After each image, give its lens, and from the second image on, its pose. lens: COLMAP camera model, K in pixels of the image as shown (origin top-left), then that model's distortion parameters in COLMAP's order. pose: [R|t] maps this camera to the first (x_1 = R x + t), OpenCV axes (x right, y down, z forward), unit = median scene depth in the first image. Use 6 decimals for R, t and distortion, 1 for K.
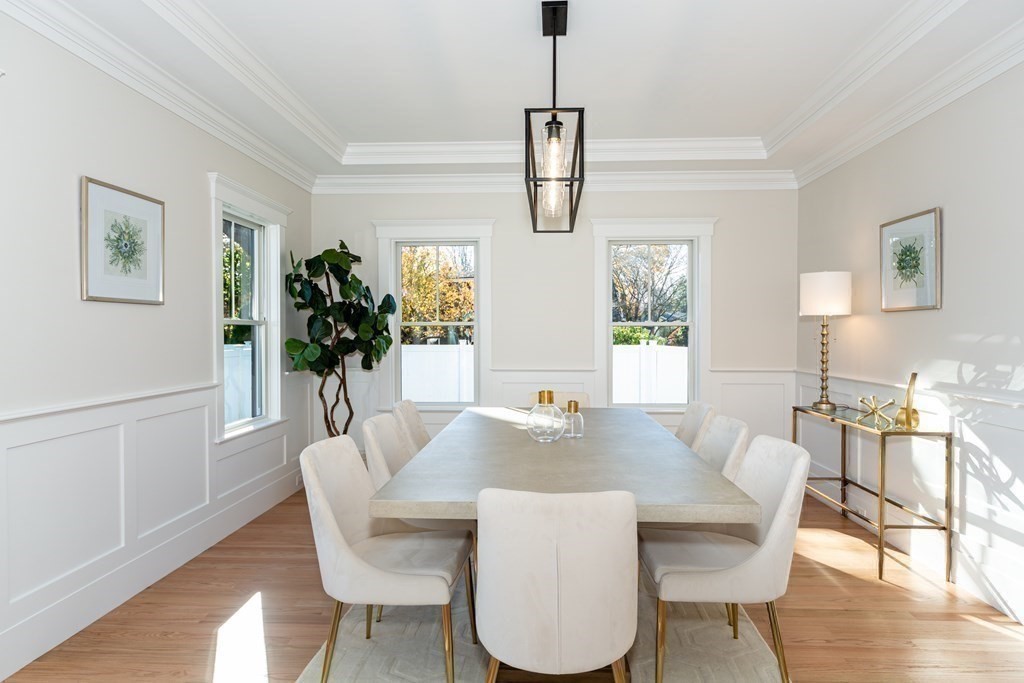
lens RADIAL K [[611.1, 0, 514.8], [0, 611.1, 335.2], [0, 0, 1]] dist [-0.002513, 0.000190]
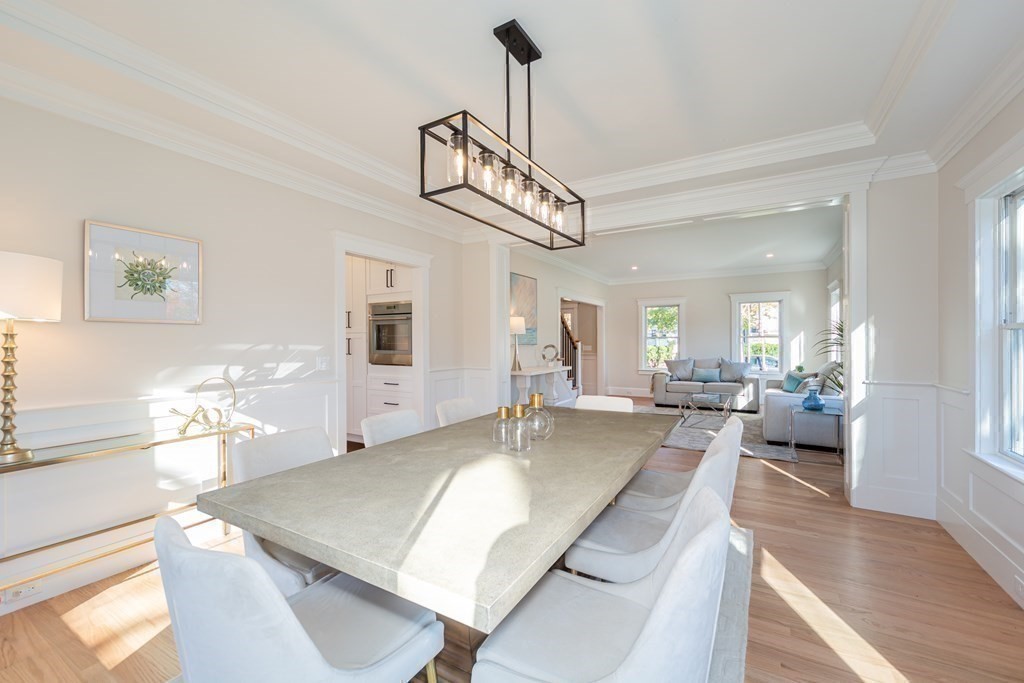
lens RADIAL K [[417.4, 0, 496.9], [0, 417.4, 341.4], [0, 0, 1]] dist [0.009372, -0.000123]
pose [[-0.866338, 0.006068, 0.499421, -0.245627], [0.012345, 0.999881, 0.009266, -0.010332], [-0.499305, 0.014193, -0.866310, 1.549336]]
